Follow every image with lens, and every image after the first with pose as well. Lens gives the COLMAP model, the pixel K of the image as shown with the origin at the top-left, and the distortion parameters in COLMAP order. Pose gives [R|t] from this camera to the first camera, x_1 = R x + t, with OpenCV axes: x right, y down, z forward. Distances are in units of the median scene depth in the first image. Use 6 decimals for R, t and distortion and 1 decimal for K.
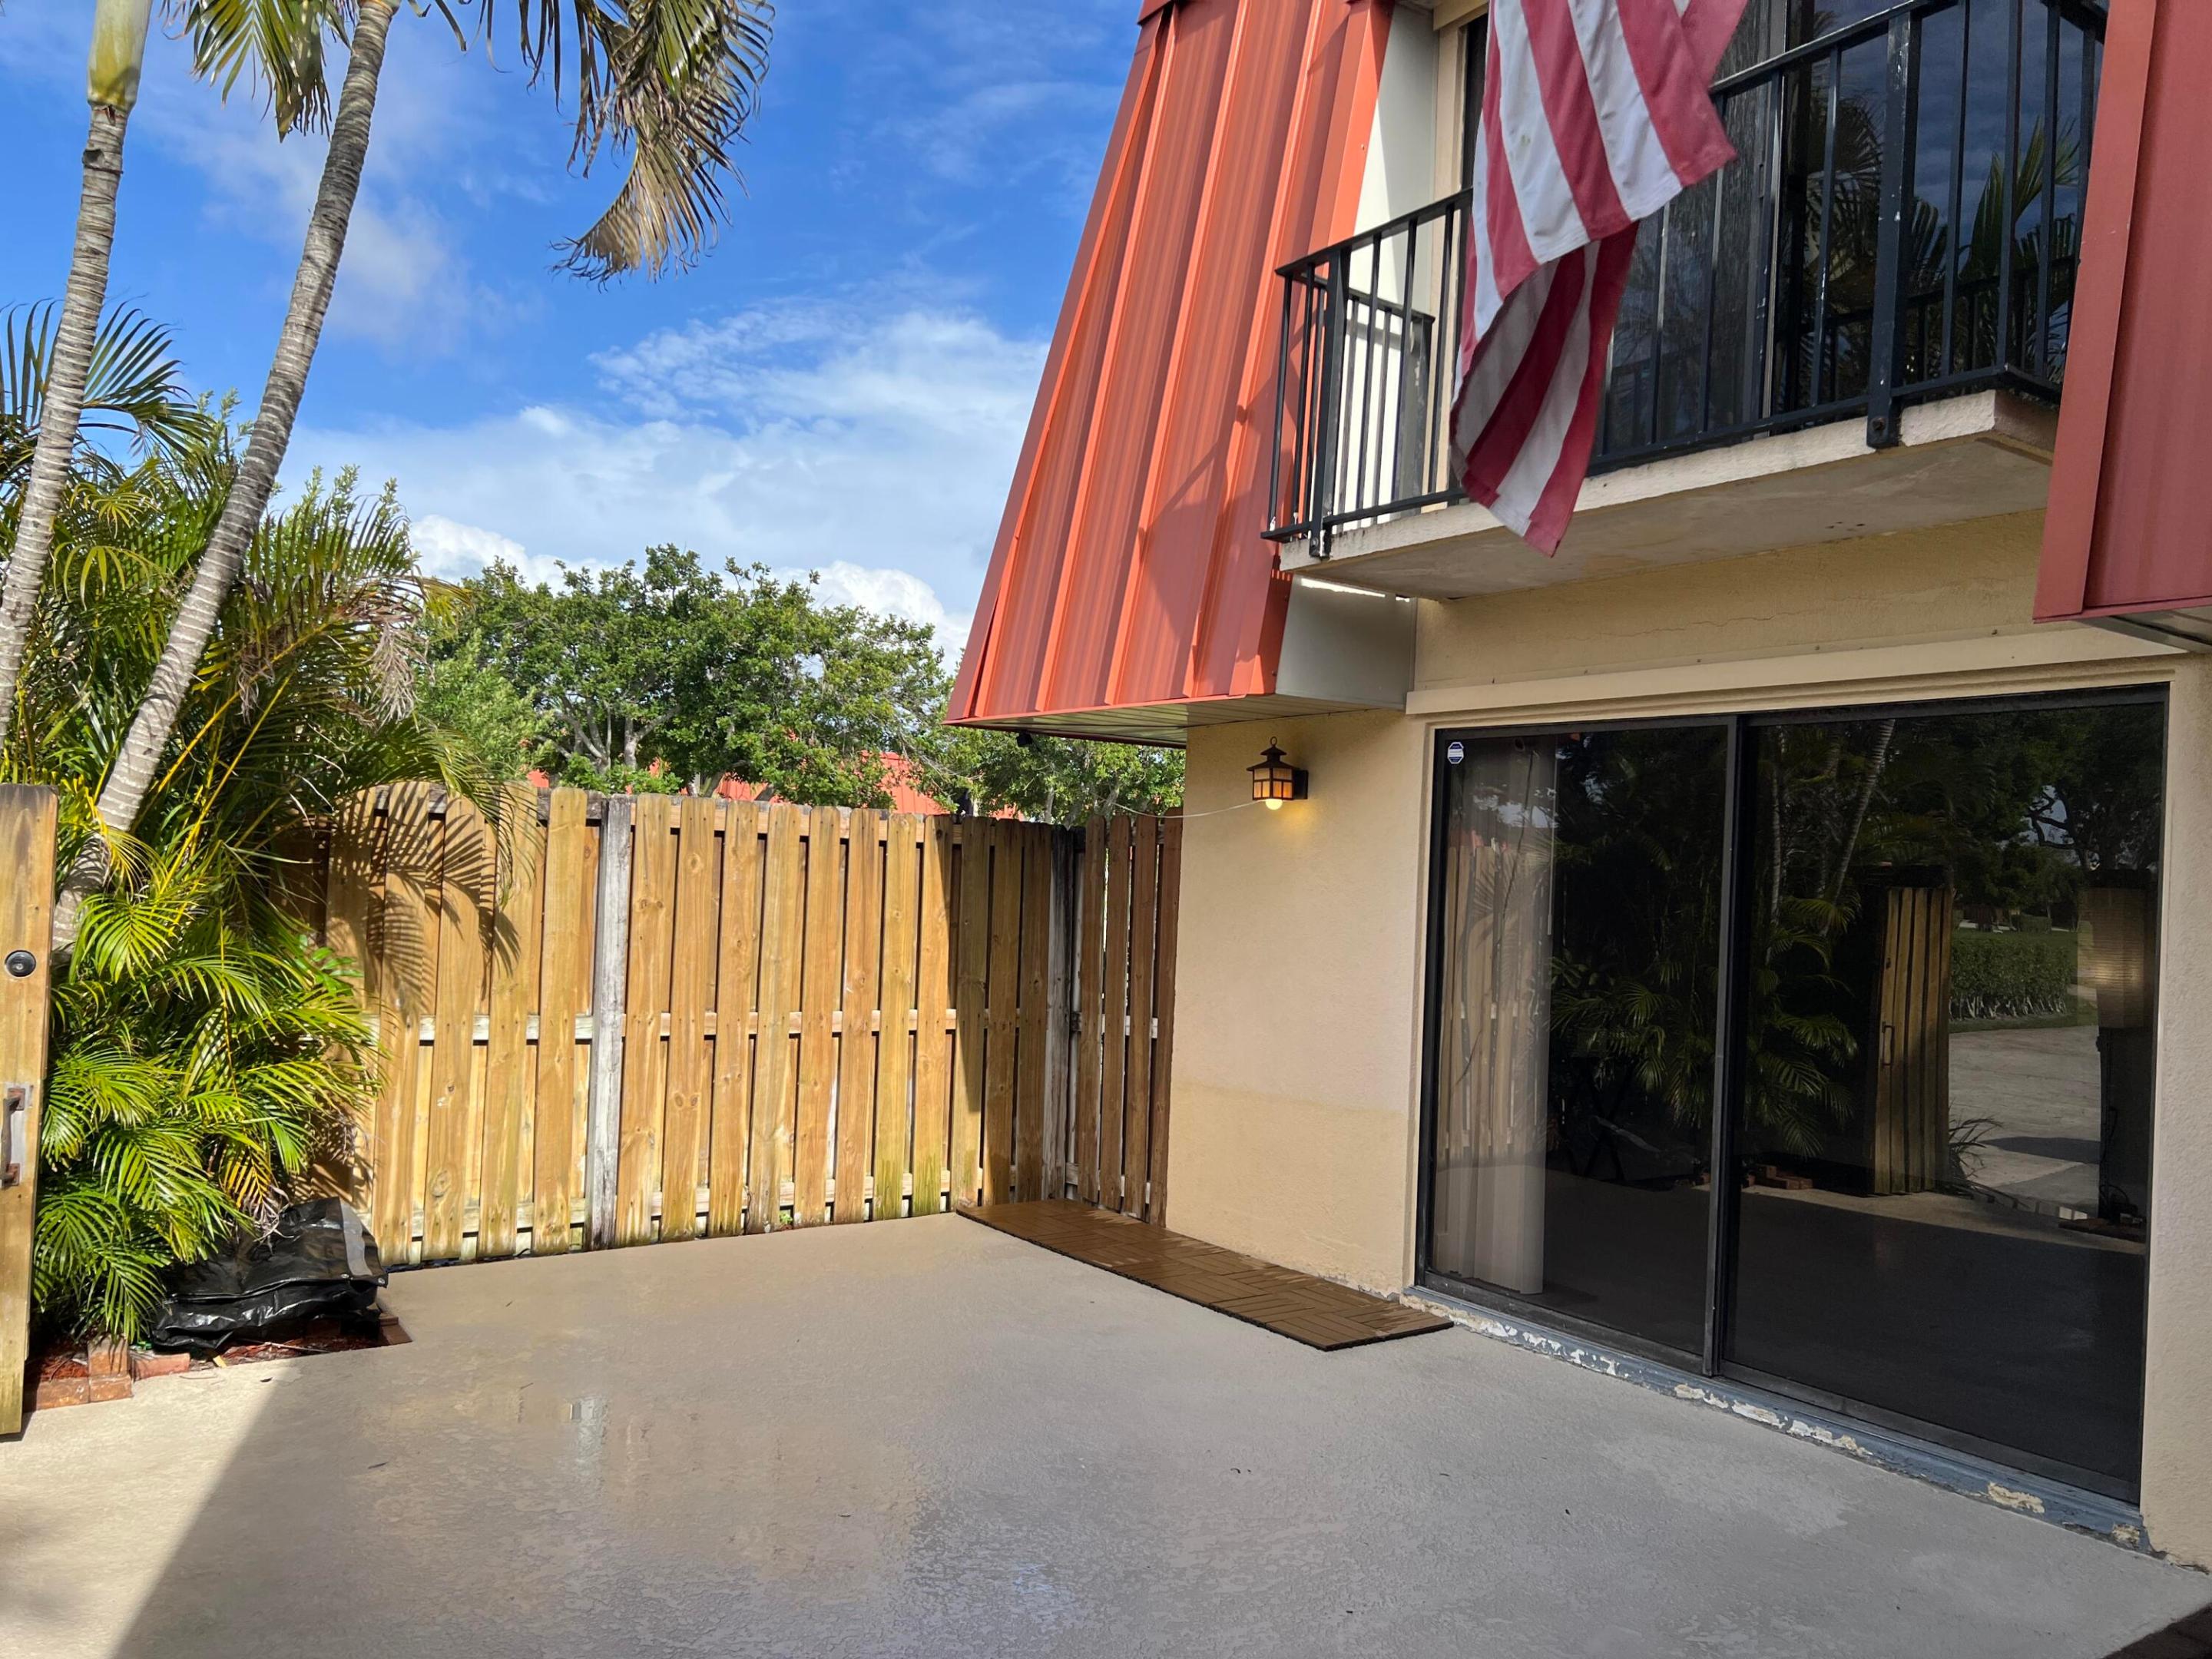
lens RADIAL K [[1694.8, 0, 1113.3], [0, 1694.8, 832.3], [0, 0, 1]] dist [0.070483, -0.065812]
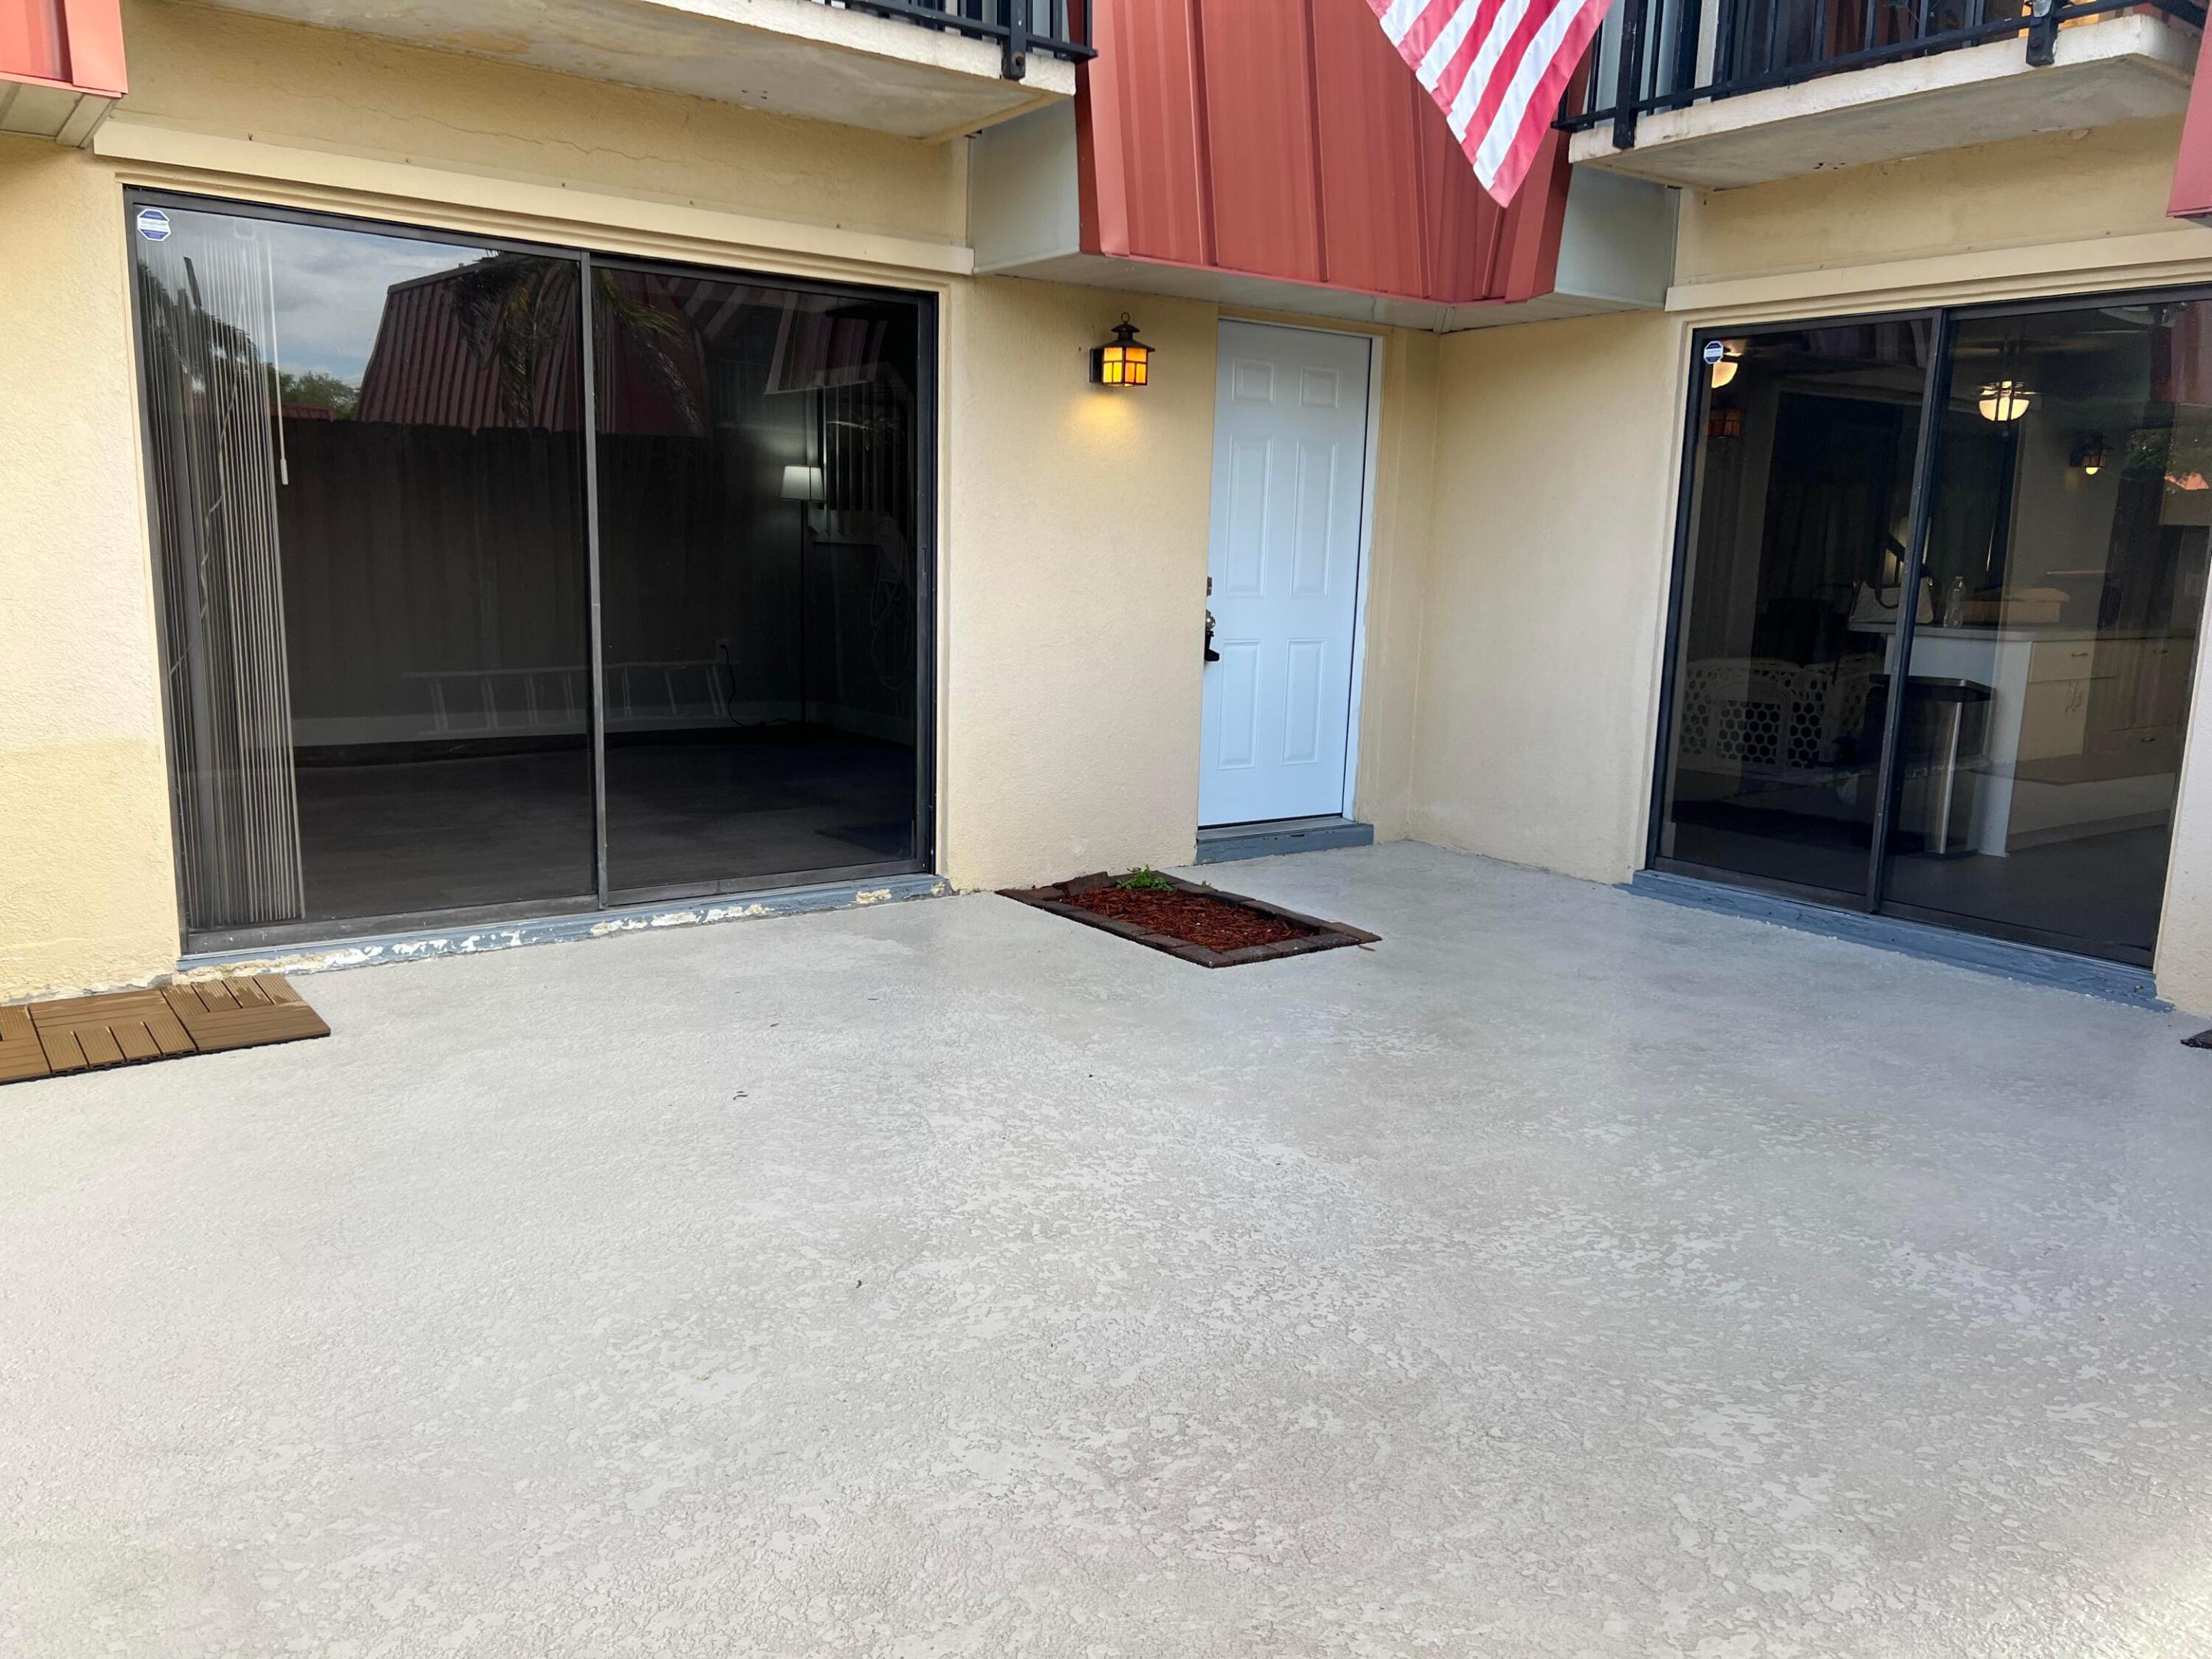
lens RADIAL K [[1694.8, 0, 1113.3], [0, 1694.8, 832.3], [0, 0, 1]] dist [0.070483, -0.065812]
pose [[-0.052656, -0.203257, 0.977708, -0.706373], [-0.052269, 0.978286, 0.200562, 0.051530], [-0.997244, -0.040543, -0.062137, 0.802416]]
